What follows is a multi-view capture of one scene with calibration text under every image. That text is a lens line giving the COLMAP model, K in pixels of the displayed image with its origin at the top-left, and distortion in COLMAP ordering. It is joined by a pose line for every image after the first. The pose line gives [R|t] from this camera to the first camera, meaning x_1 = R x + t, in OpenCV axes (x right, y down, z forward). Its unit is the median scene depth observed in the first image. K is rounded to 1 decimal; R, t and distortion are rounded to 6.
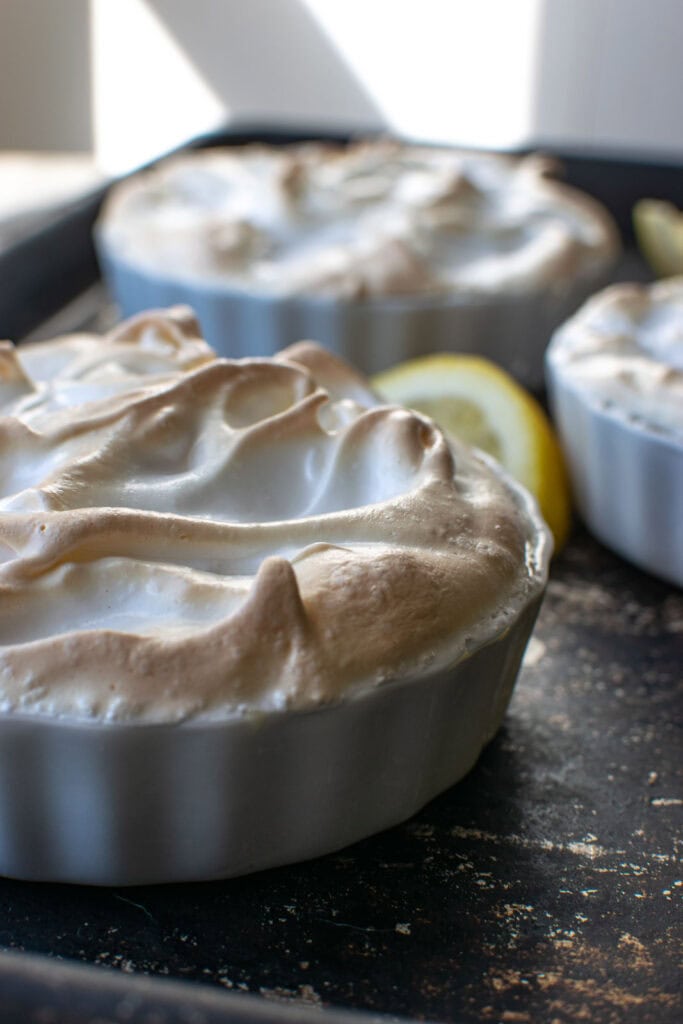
lens RADIAL K [[1605.4, 0, 341.5], [0, 1605.4, 512.0], [0, 0, 1]] dist [-0.246894, 0.050116]
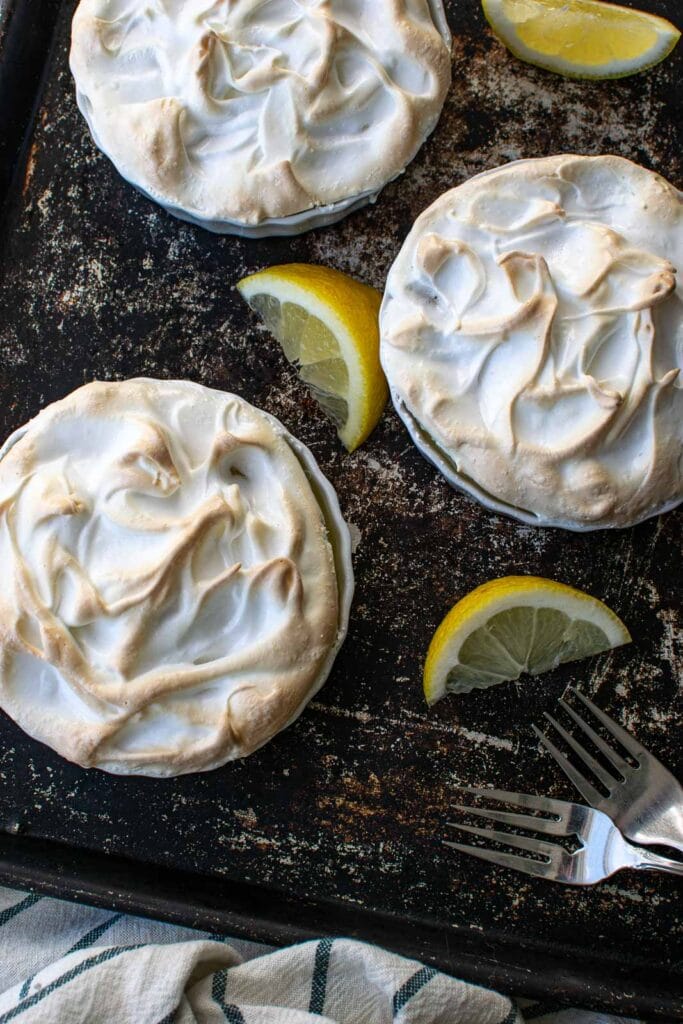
lens RADIAL K [[1605.4, 0, 341.5], [0, 1605.4, 512.0], [0, 0, 1]] dist [-0.246894, 0.050116]
pose [[0.999466, -0.025504, -0.020450, 0.197842], [0.031038, 0.544017, 0.838500, -2.201803], [-0.010260, -0.838686, 0.544518, -0.073365]]
